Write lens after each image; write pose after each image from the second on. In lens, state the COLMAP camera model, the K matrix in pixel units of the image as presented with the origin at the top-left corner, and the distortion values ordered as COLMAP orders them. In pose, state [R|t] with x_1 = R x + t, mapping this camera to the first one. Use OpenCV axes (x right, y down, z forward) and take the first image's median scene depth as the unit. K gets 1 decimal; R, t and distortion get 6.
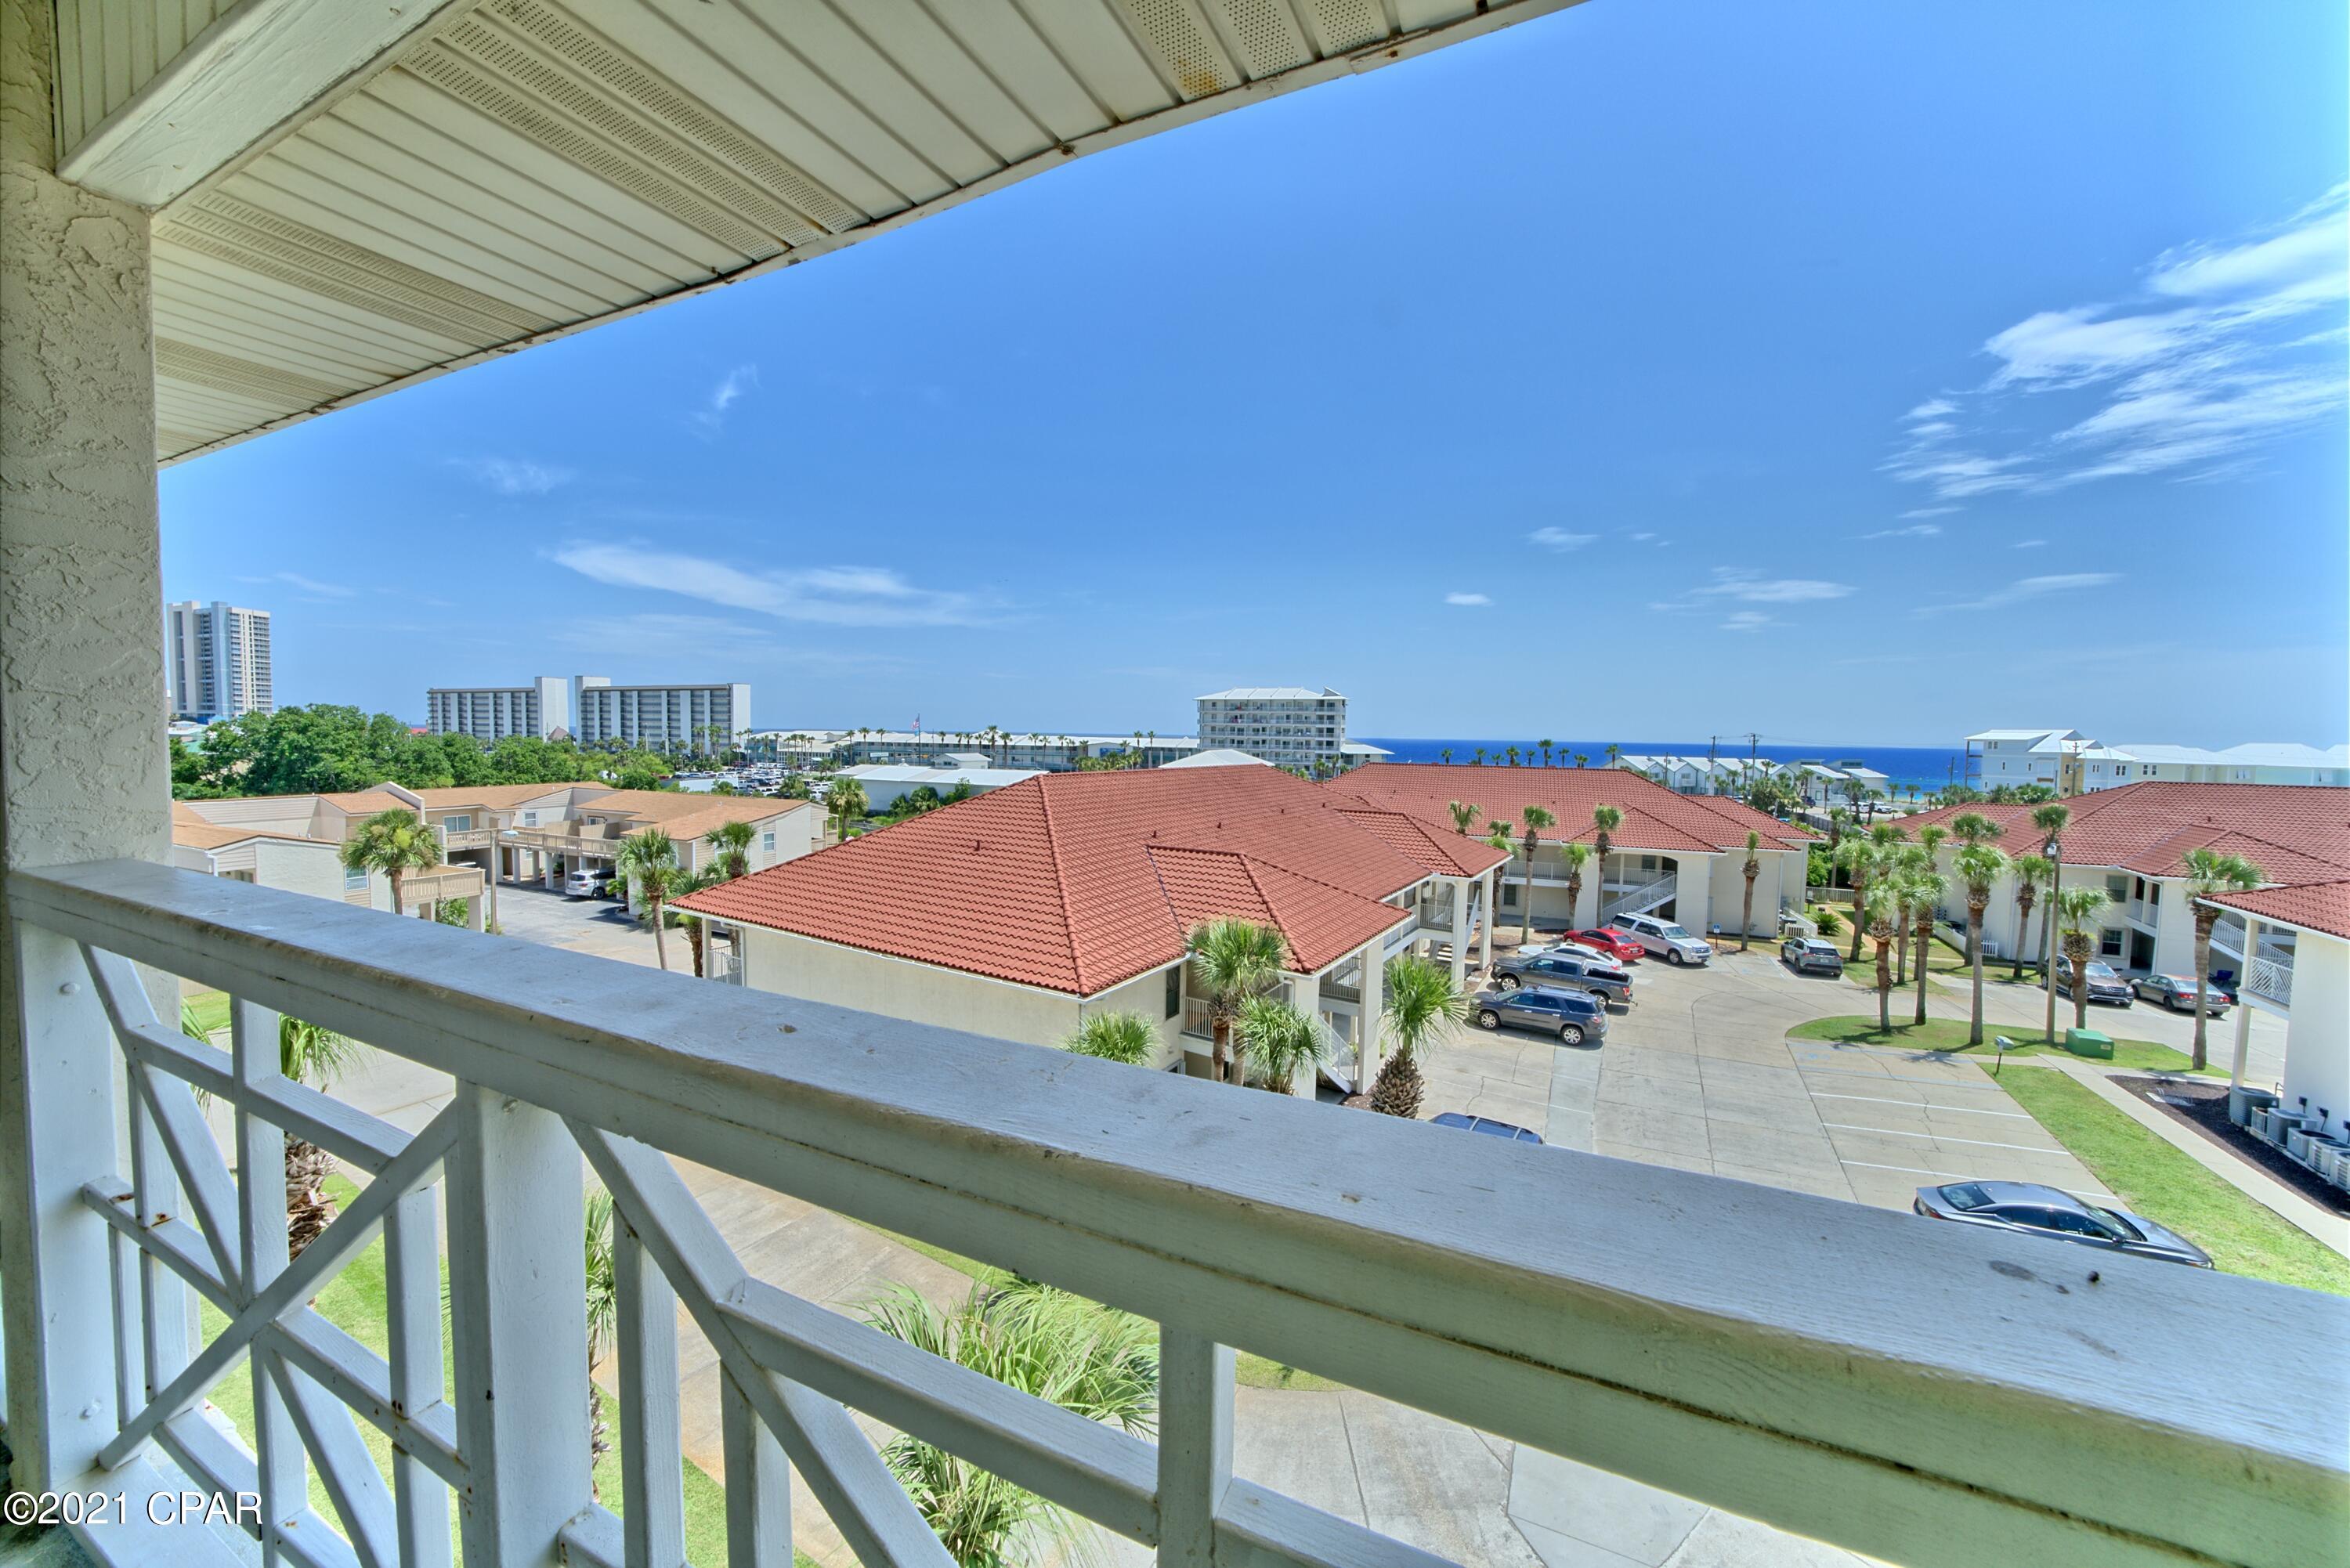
lens RADIAL K [[863.8, 0, 1169.1], [0, 863.8, 779.2], [0, 0, 1]] dist [-0.015918, 0.002077]
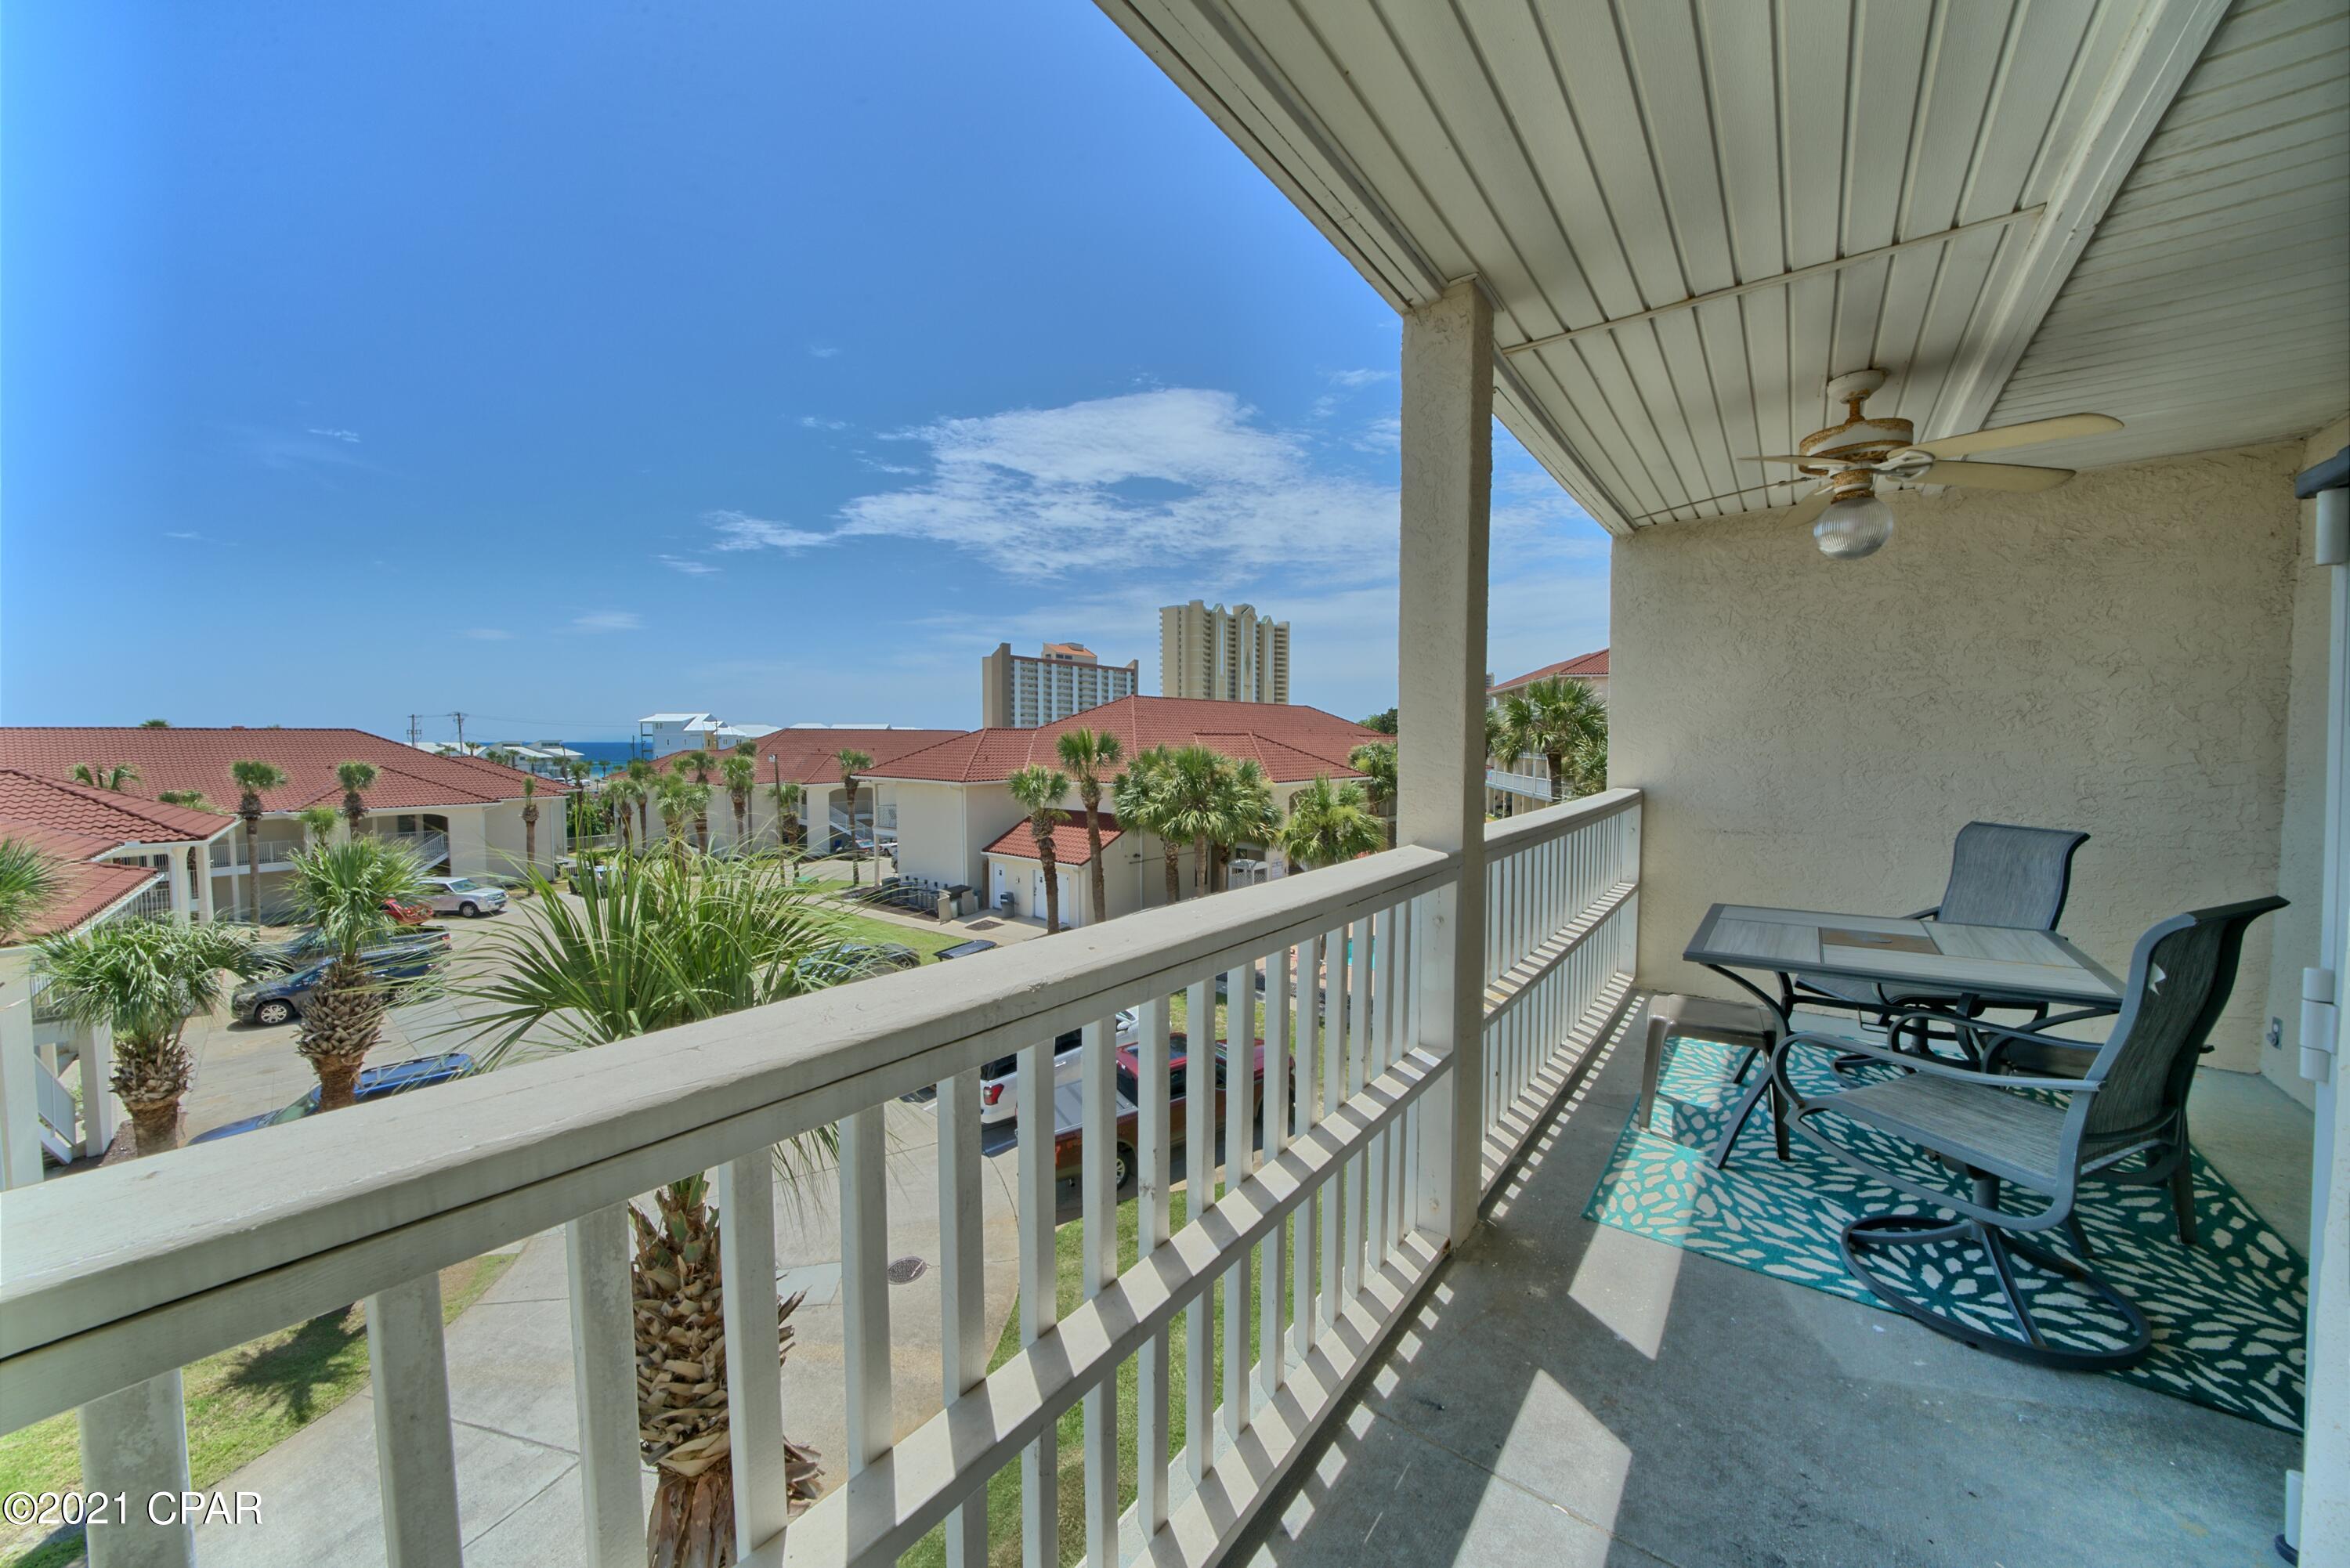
lens RADIAL K [[811.6, 0, 1168.5], [0, 811.6, 781.7], [0, 0, 1]] dist [-0.022920, 0.001568]
pose [[0.217636, -0.067704, 0.973679, -0.083107], [0.056972, 0.996771, 0.056575, 0.051908], [-0.974366, 0.043160, 0.220791, 0.036646]]
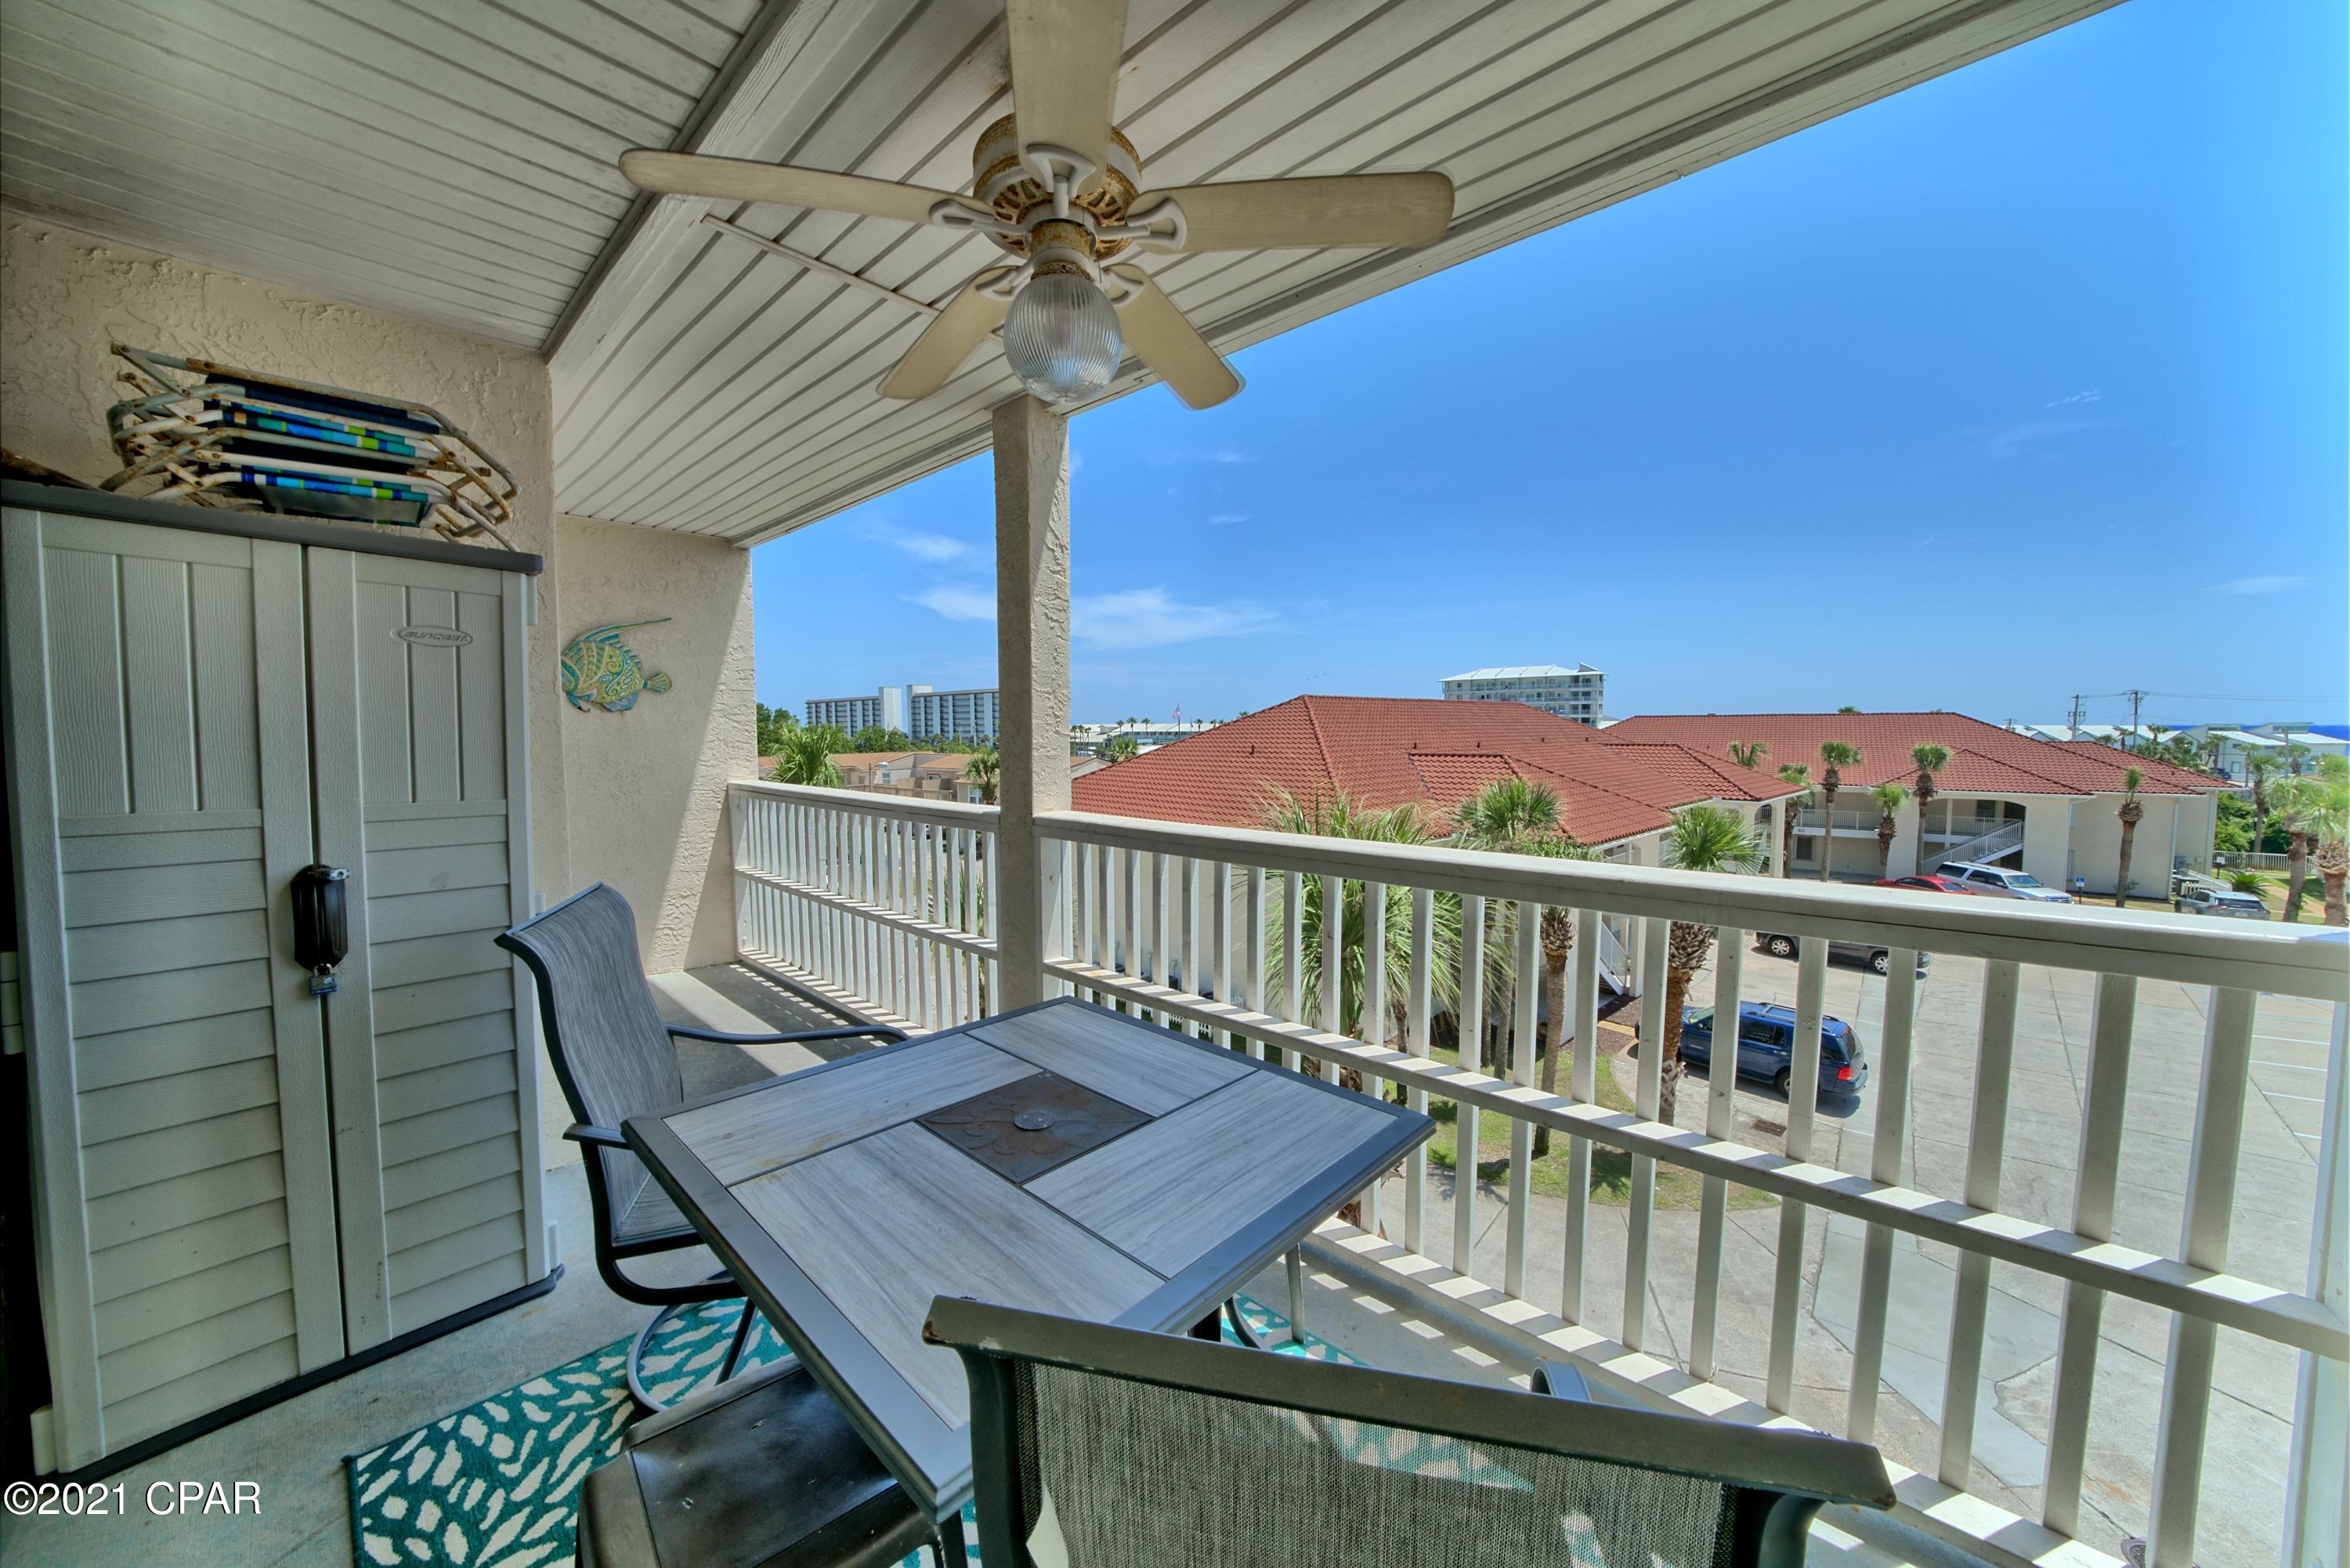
lens RADIAL K [[811.6, 0, 1169.3], [0, 811.6, 783.9], [0, 0, 1]] dist [-0.022920, 0.001568]
pose [[0.958217, -0.004459, -0.286006, -0.012729], [0.008017, 0.999904, 0.011271, 0.056058], [0.285929, -0.013093, 0.958162, -0.020190]]
